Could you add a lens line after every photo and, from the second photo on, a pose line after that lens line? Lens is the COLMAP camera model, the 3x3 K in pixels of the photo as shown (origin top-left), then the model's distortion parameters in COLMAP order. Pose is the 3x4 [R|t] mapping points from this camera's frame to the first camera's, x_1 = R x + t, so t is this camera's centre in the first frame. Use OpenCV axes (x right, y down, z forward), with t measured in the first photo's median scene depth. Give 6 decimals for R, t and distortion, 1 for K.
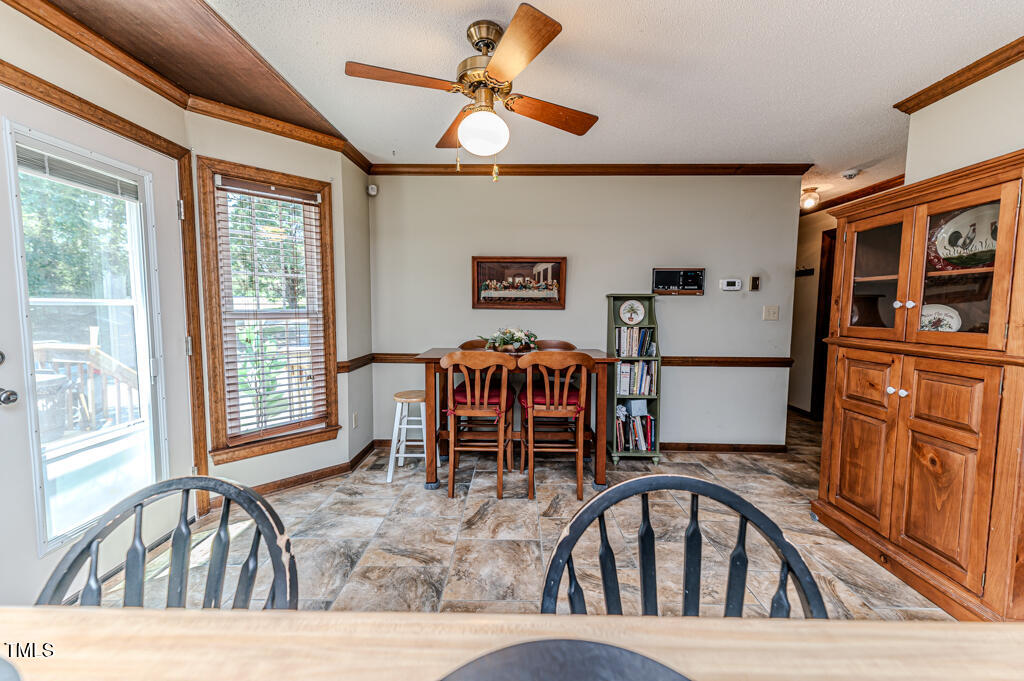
lens RADIAL K [[407.2, 0, 509.7], [0, 407.2, 338.8], [0, 0, 1]] dist [0.012799, -0.003588]
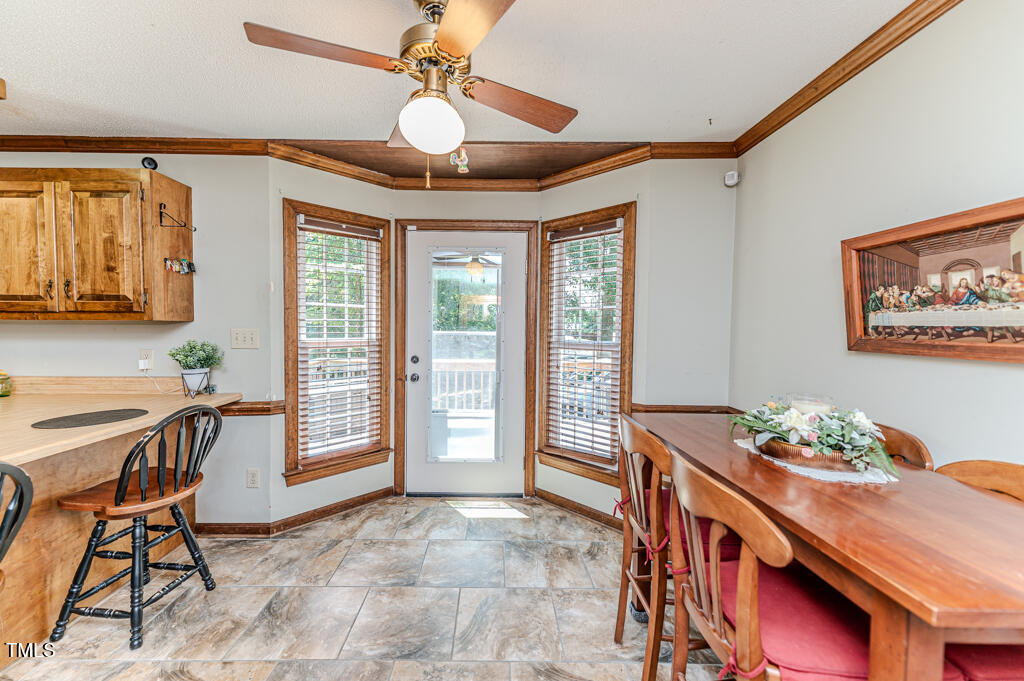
lens RADIAL K [[407.2, 0, 491.1], [0, 407.2, 341.6], [0, 0, 1]] dist [0.012799, -0.003588]
pose [[0.008812, 0.029233, -0.999534, 0.463939], [-0.091525, 0.995400, 0.028305, -0.075141], [0.995764, 0.091233, 0.011447, 0.721050]]
